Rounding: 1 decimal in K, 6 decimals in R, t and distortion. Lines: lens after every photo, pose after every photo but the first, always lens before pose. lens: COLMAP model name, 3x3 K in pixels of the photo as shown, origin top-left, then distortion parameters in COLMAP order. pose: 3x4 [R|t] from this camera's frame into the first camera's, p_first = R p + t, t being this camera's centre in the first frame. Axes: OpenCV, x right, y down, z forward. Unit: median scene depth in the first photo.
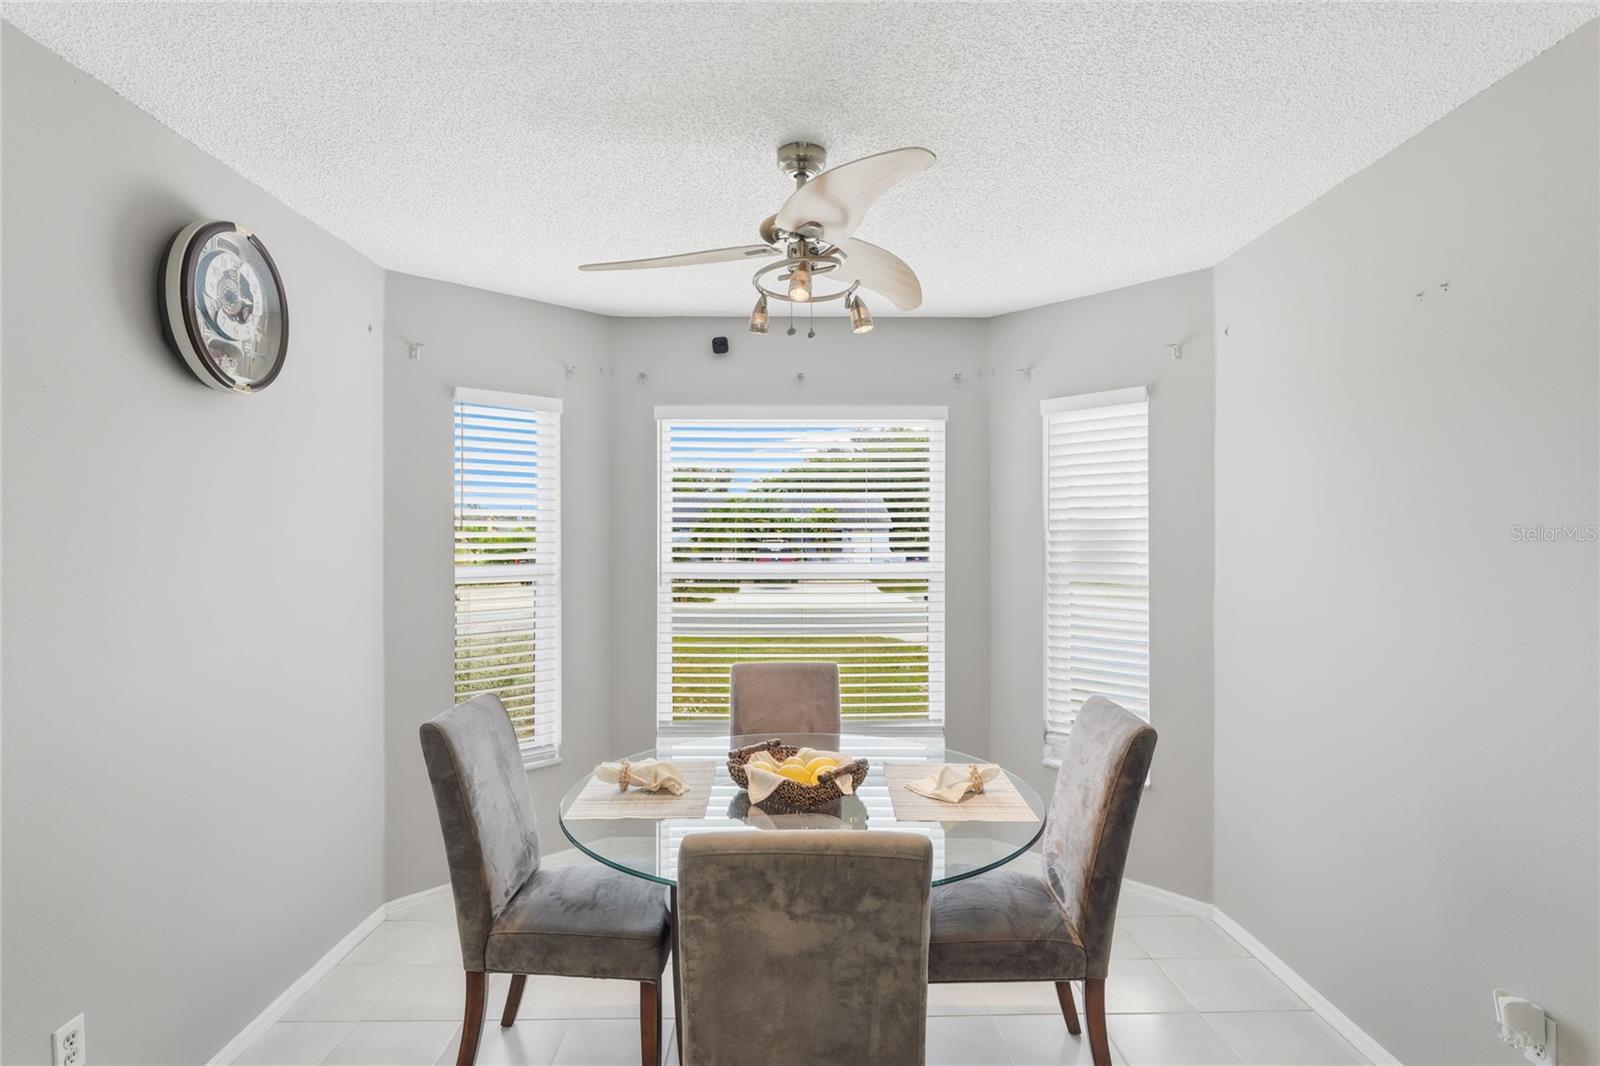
lens RADIAL K [[850.4, 0, 800.0], [0, 850.4, 533.0], [0, 0, 1]] dist [0.000305, 0.000045]
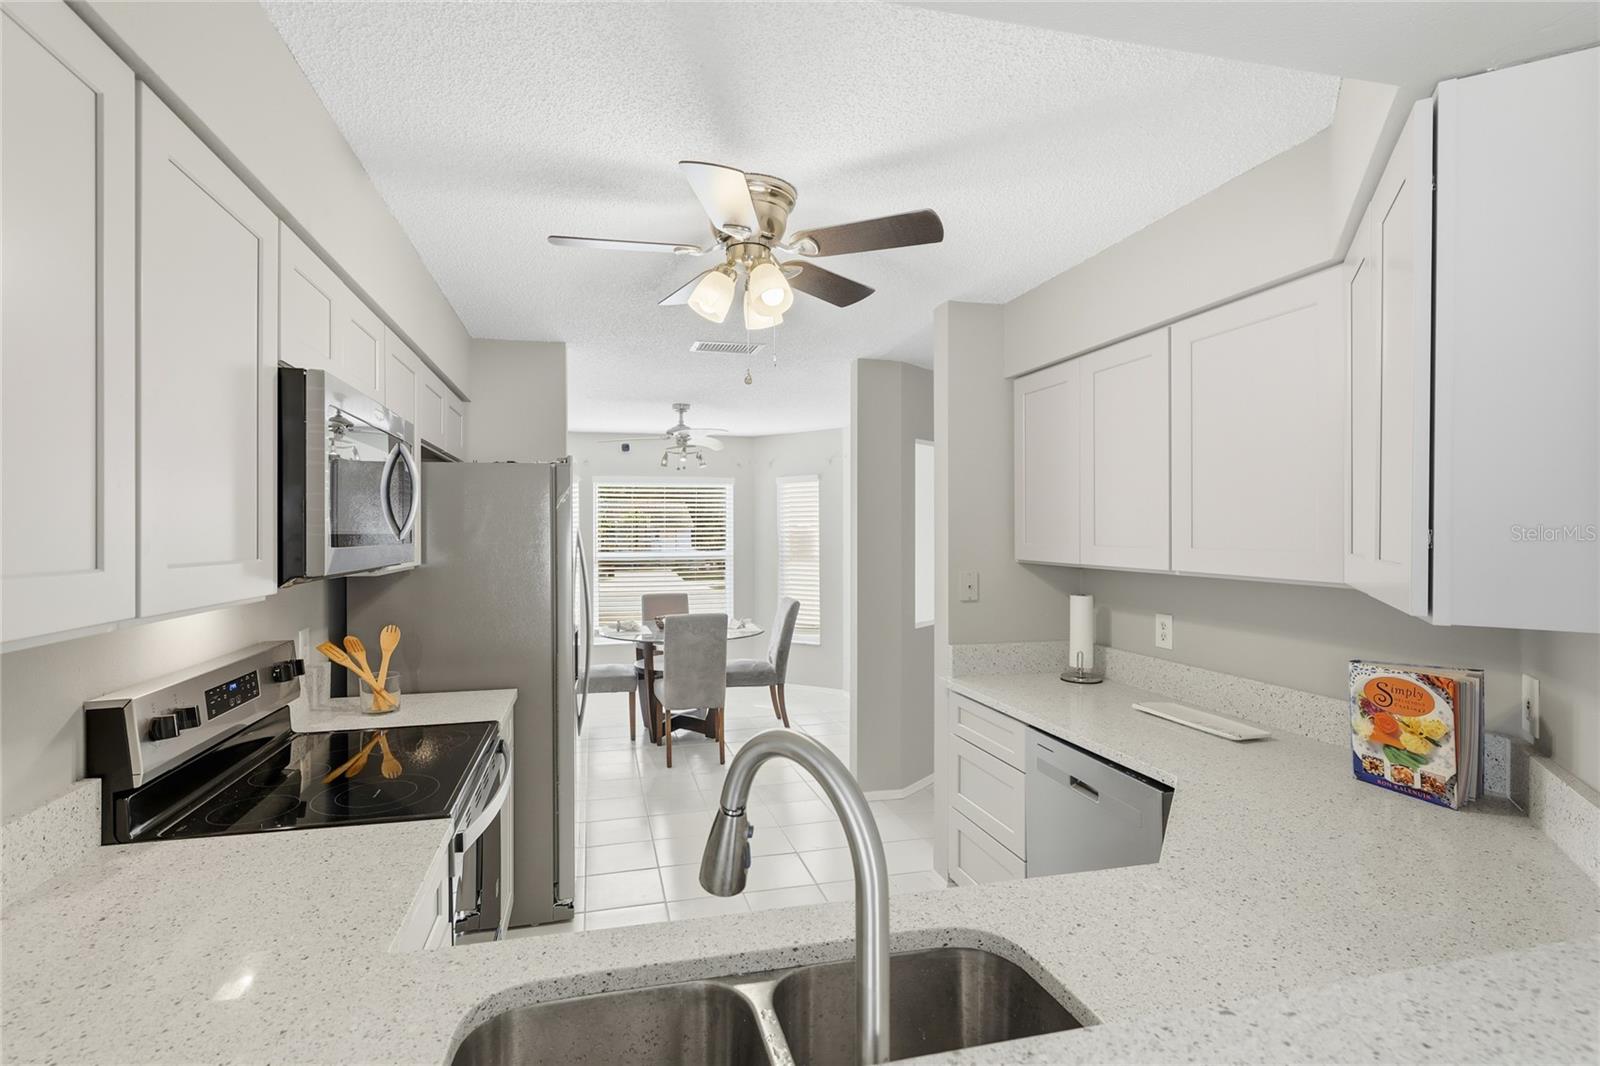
lens RADIAL K [[761.9, 0, 800.0], [0, 761.9, 533.0], [0, 0, 1]] dist [-0.000946, -0.000403]
pose [[0.969104, -0.003864, 0.246623, -0.172761], [0.003404, 0.999992, 0.002293, -0.018150], [-0.246629, -0.001383, 0.969109, -1.113927]]
